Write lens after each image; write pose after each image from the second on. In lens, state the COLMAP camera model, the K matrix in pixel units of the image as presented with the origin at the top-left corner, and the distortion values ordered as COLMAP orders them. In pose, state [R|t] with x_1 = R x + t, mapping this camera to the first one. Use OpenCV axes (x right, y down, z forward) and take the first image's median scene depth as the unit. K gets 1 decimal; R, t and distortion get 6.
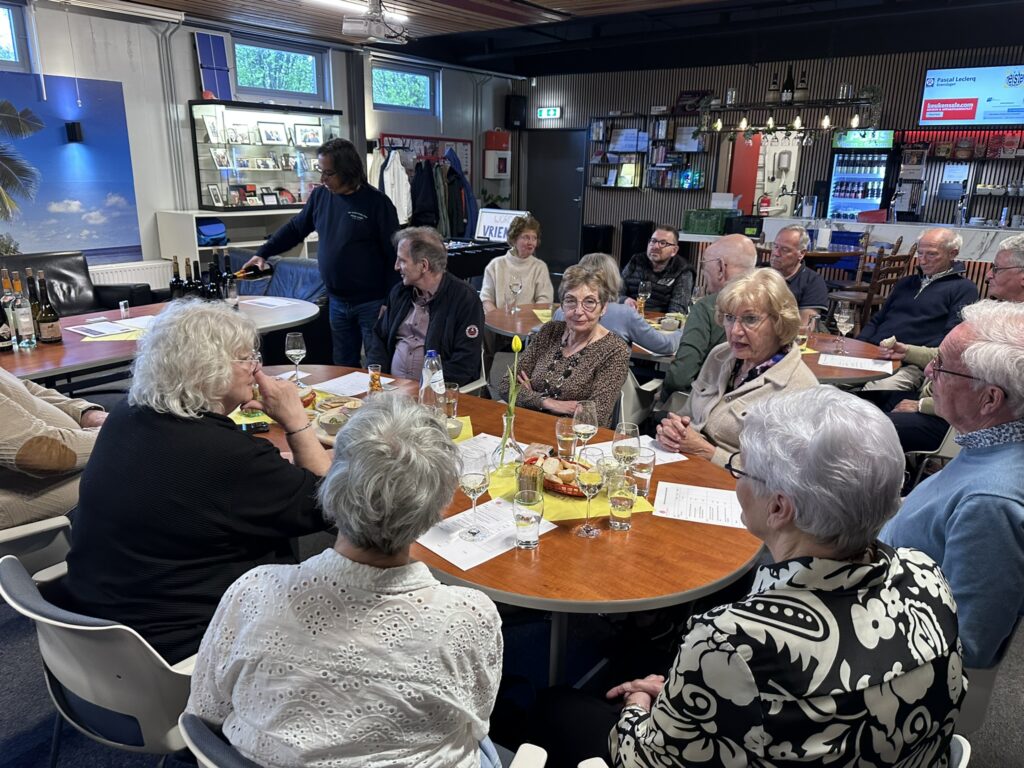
lens RADIAL K [[714.8, 0, 512.0], [0, 714.8, 384.0], [0, 0, 1]] dist [0.039269, -0.049623]
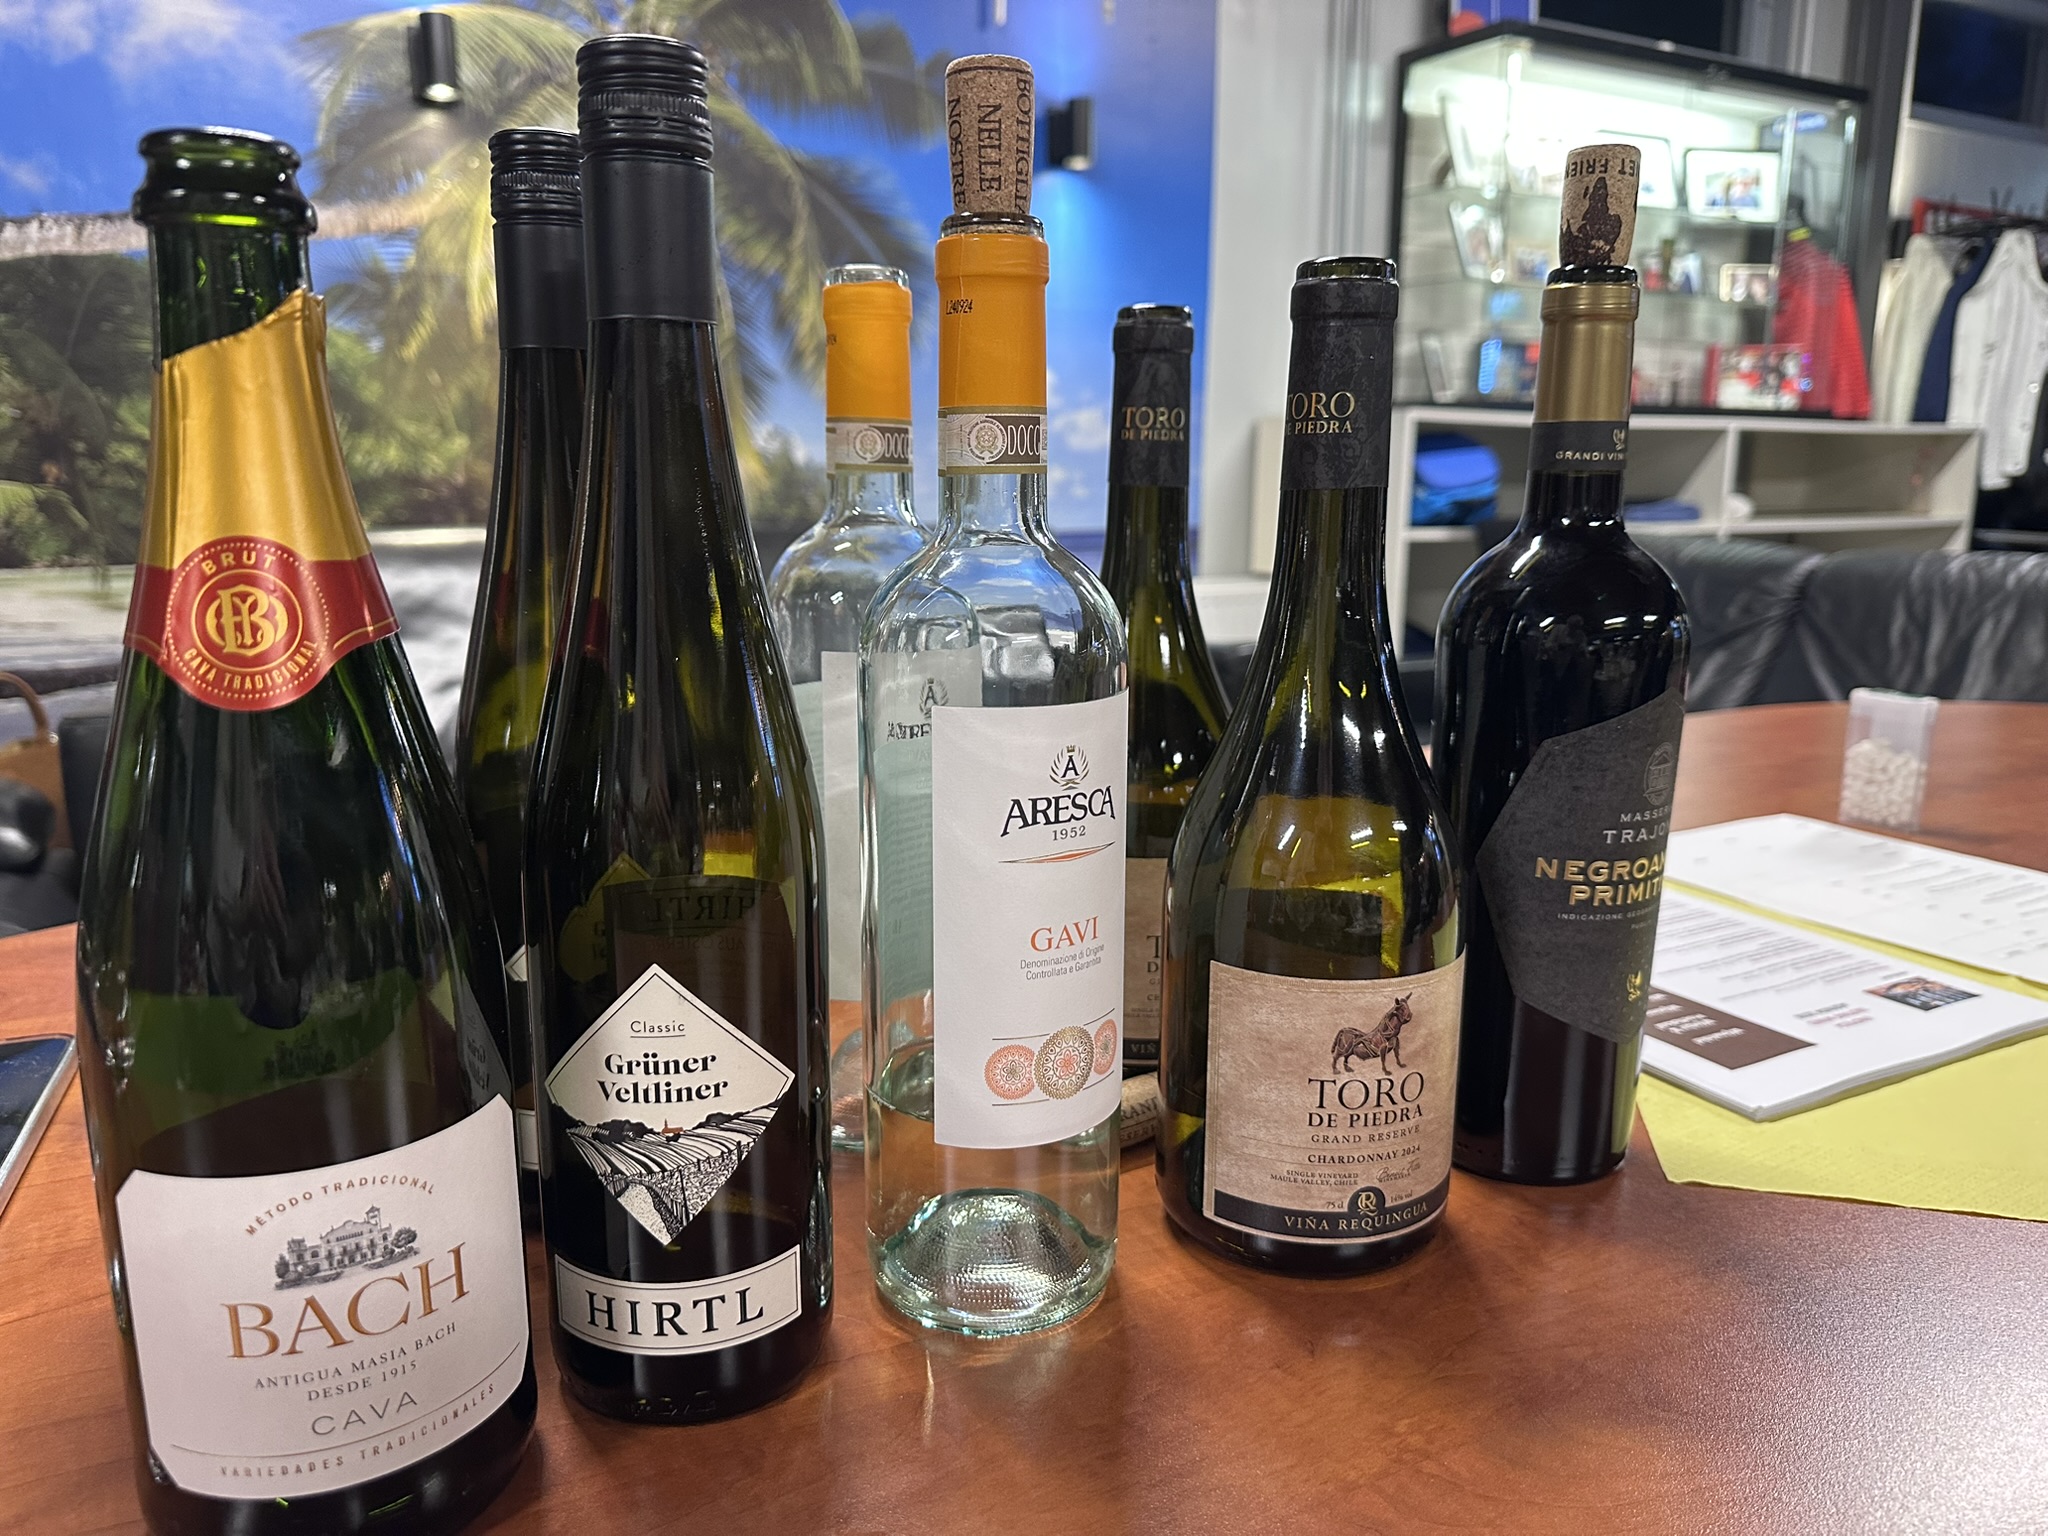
lens RADIAL K [[1441.5, 0, 945.2], [0, 1441.5, 770.0], [0, 0, 1]] dist [0.004137, 0.003984]
pose [[0.884169, 0.075194, -0.461076, -0.274294], [-0.121815, 0.989927, -0.072155, -0.030858], [0.451006, 0.119963, 0.884422, 0.366564]]
